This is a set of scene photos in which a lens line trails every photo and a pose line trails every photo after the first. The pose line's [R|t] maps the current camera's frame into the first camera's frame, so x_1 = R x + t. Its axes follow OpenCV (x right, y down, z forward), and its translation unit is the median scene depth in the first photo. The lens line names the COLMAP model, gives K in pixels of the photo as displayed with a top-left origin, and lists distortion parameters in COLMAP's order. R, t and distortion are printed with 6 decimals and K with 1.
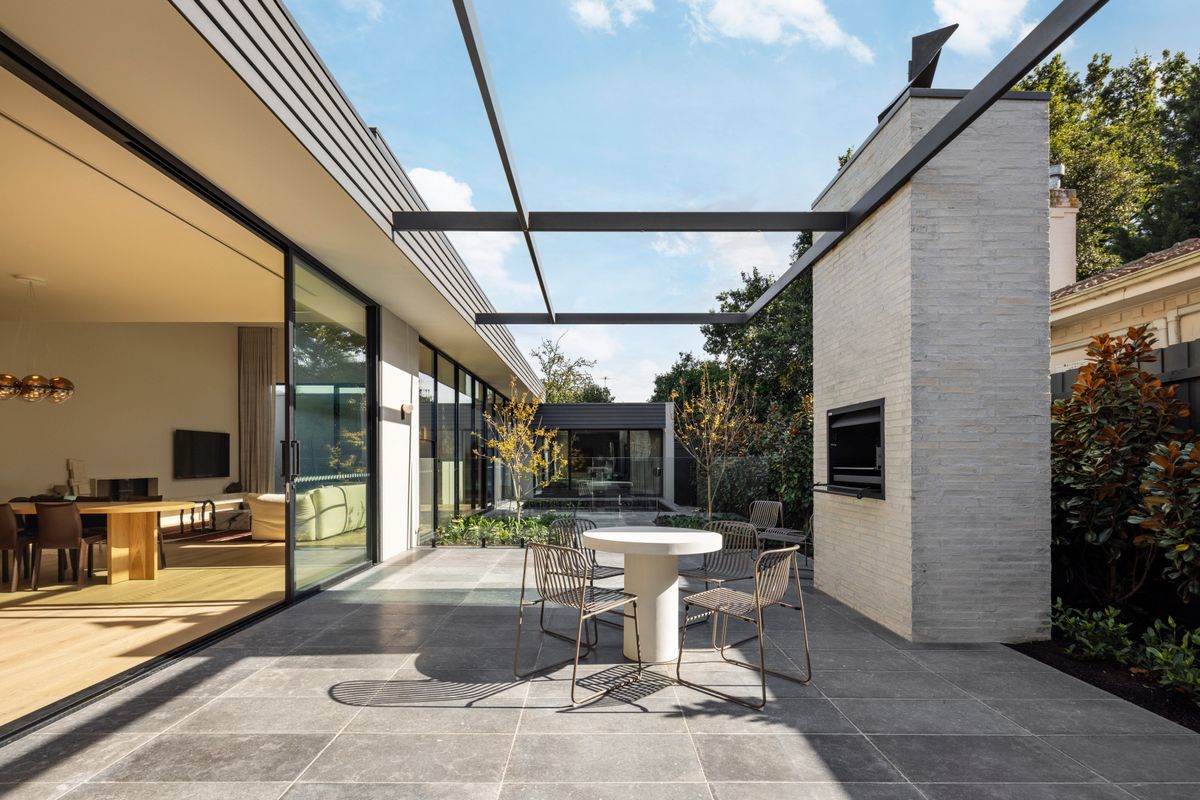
lens RADIAL K [[608.5, 0, 595.4], [0, 608.5, 456.8], [0, 0, 1]] dist [-0.002137, 0.000098]
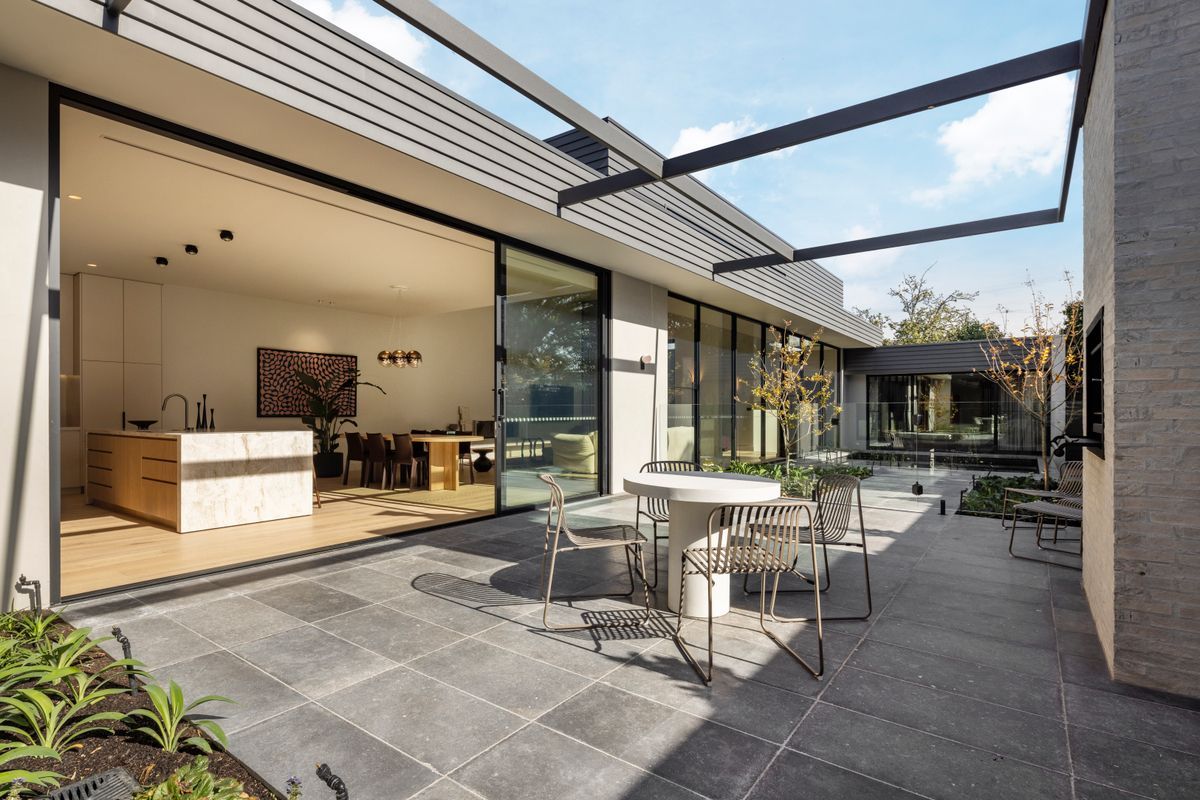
lens RADIAL K [[583.0, 0, 595.7], [0, 583.0, 410.5], [0, 0, 1]] dist [0.003869, -0.003933]
pose [[0.791769, 0.001751, -0.610819, 0.461317], [0.001478, 0.999987, 0.004783, 0.014646], [0.610819, -0.004690, 0.791756, 0.172389]]
